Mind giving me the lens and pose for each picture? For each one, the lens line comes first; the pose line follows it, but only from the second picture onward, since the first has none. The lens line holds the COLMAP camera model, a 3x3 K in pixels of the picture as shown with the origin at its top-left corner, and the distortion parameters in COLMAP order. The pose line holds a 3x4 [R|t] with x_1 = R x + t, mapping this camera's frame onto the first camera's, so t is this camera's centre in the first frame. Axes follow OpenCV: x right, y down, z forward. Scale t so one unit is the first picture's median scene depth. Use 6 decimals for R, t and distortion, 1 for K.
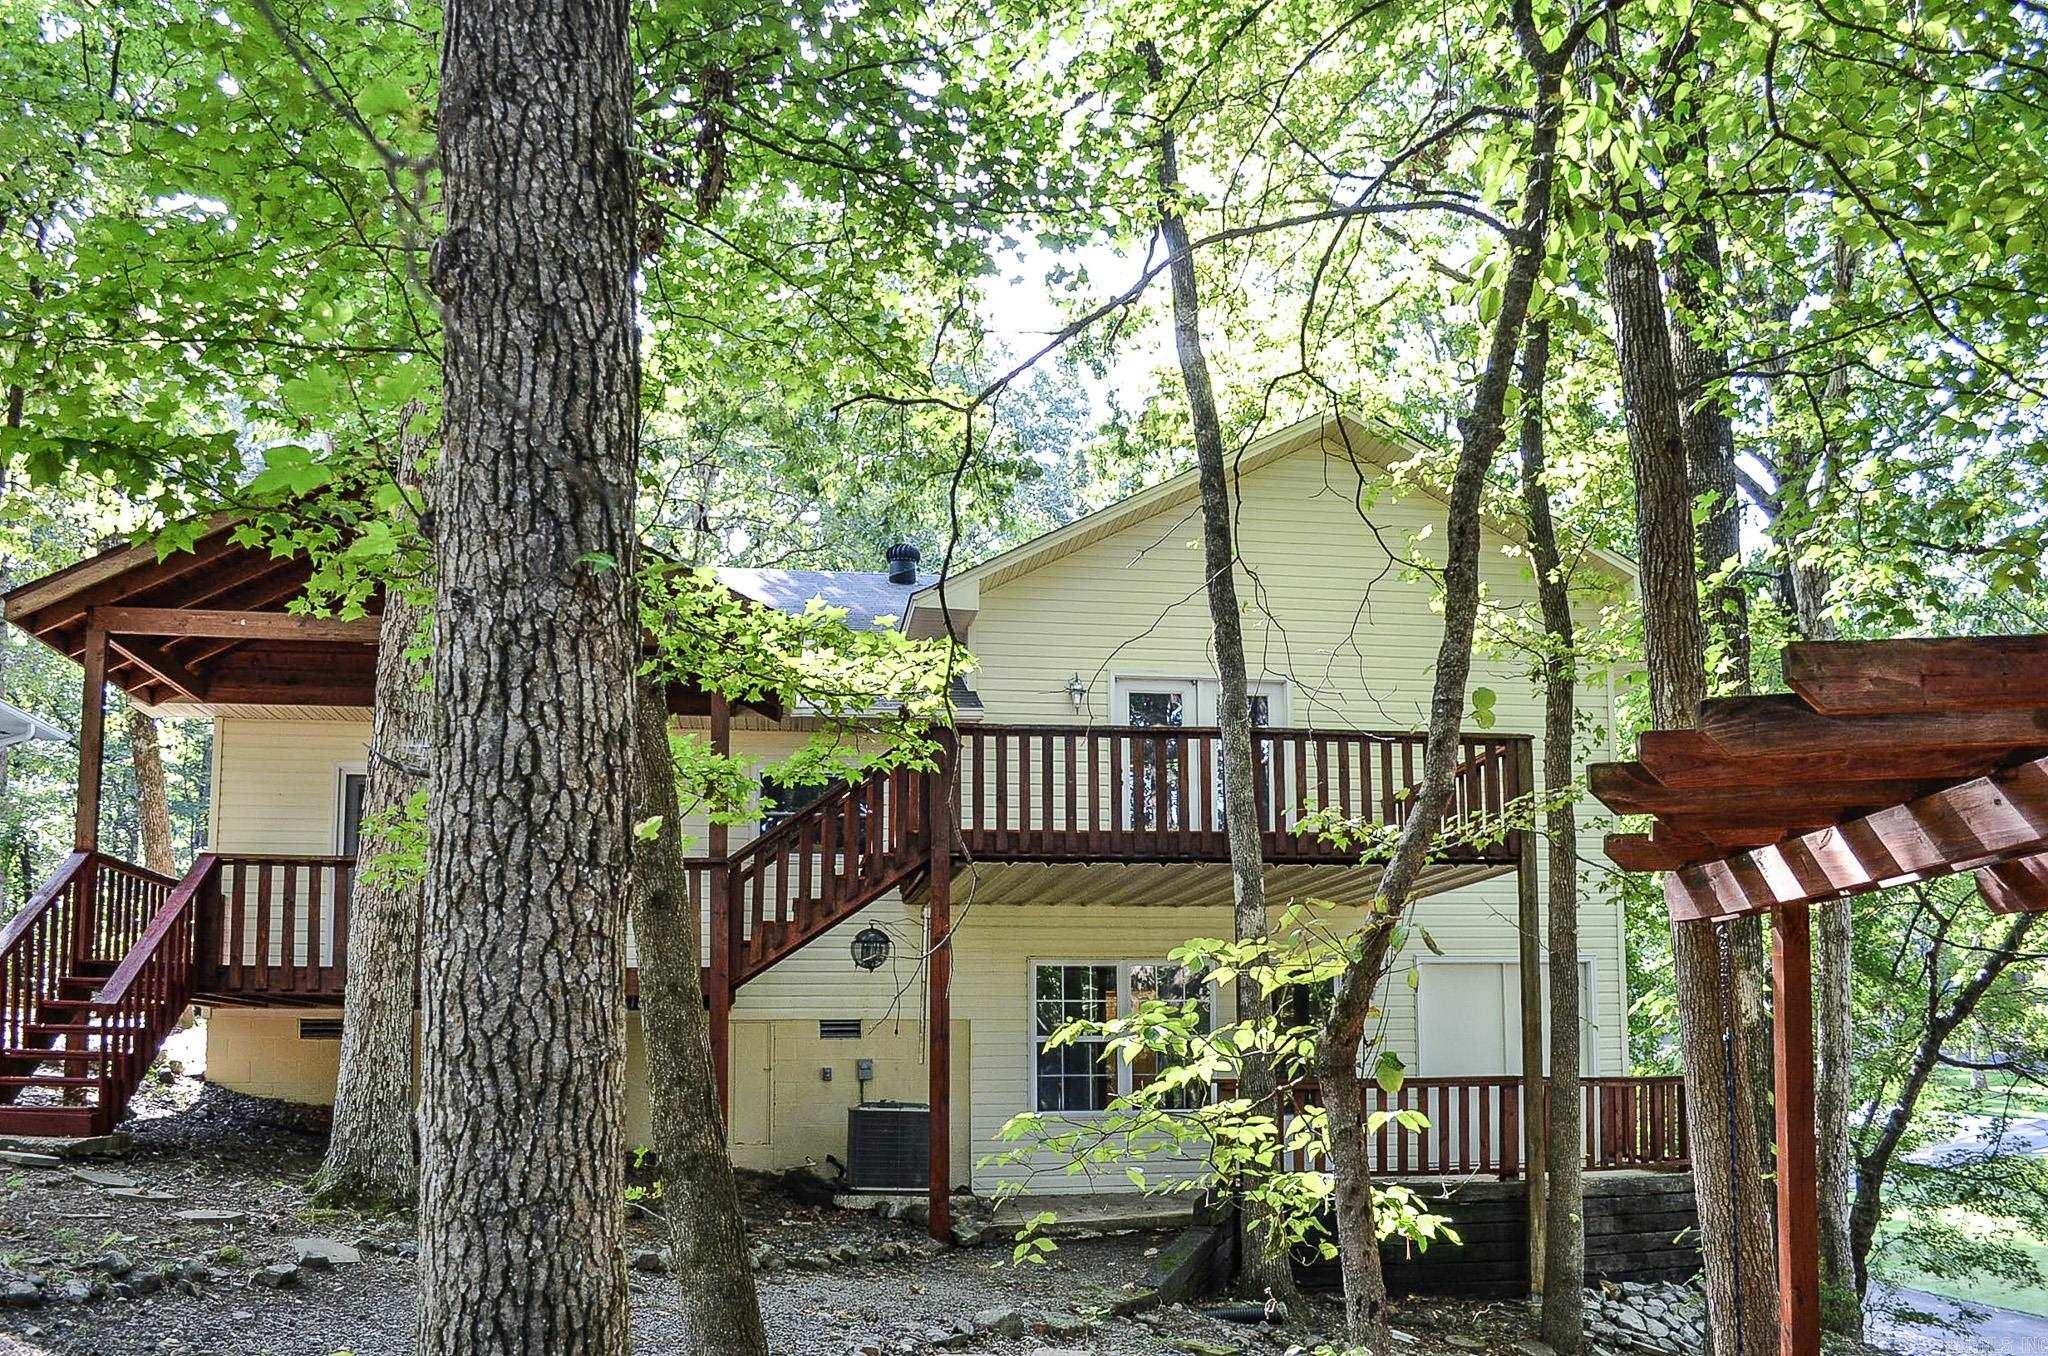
lens RADIAL K [[1647.2, 0, 1026.3], [0, 1647.2, 725.2], [0, 0, 1]] dist [-0.084976, 0.000609]
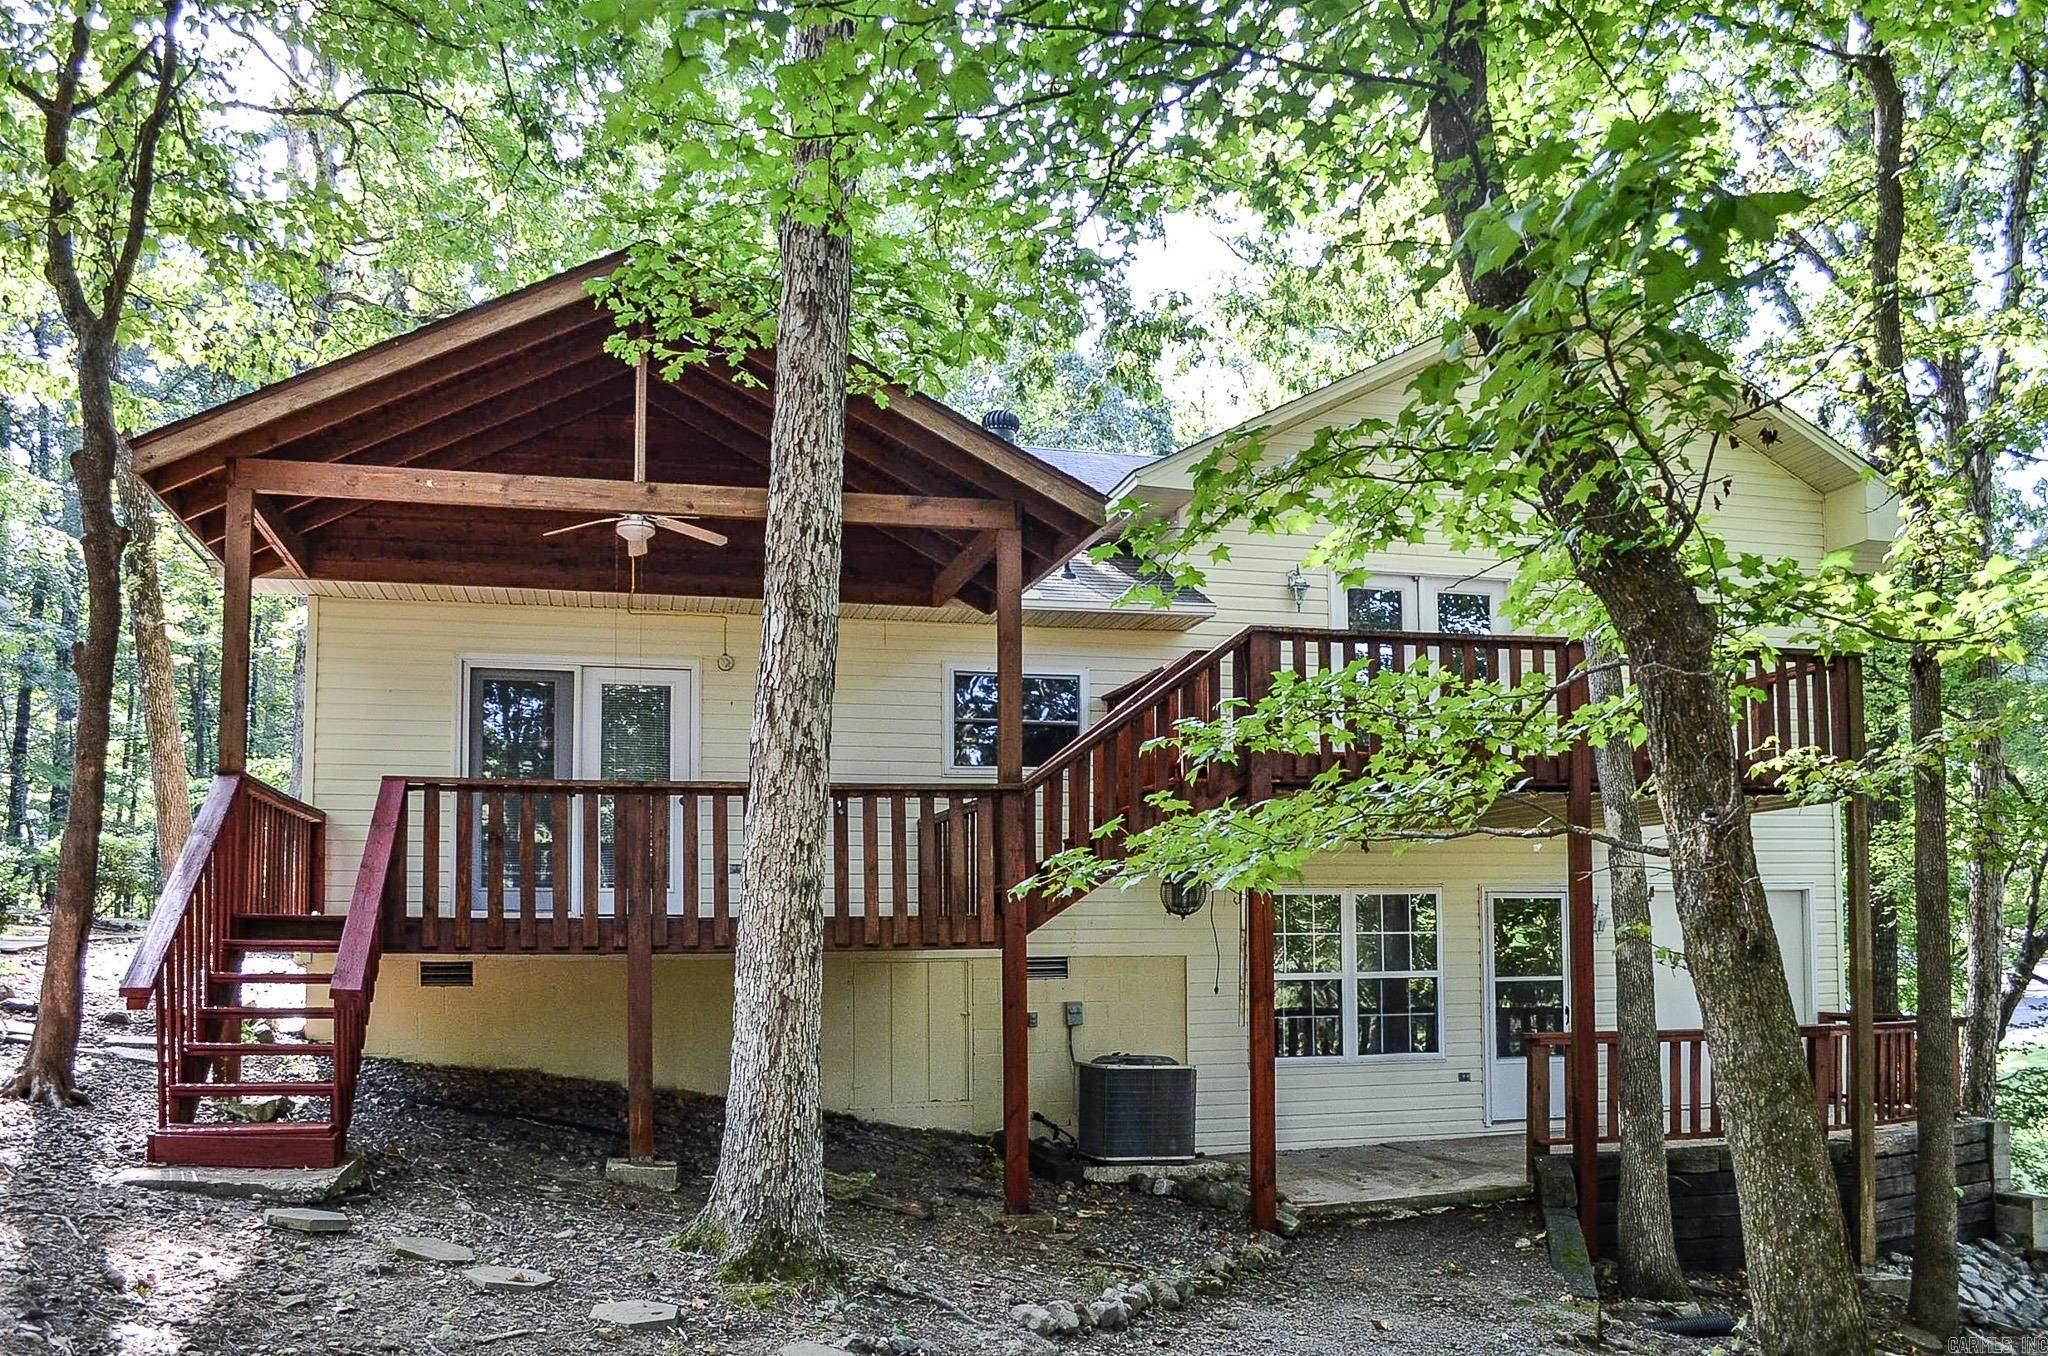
lens RADIAL K [[1651.3, 0, 1024.0], [0, 1651.3, 678.0], [0, 0, 1]] dist [-0.084783, -0.000649]
pose [[0.995470, 0.018043, 0.093351, -0.240038], [-0.022485, 0.998654, 0.046750, -0.011126], [-0.092382, -0.048637, 0.994535, 0.156166]]
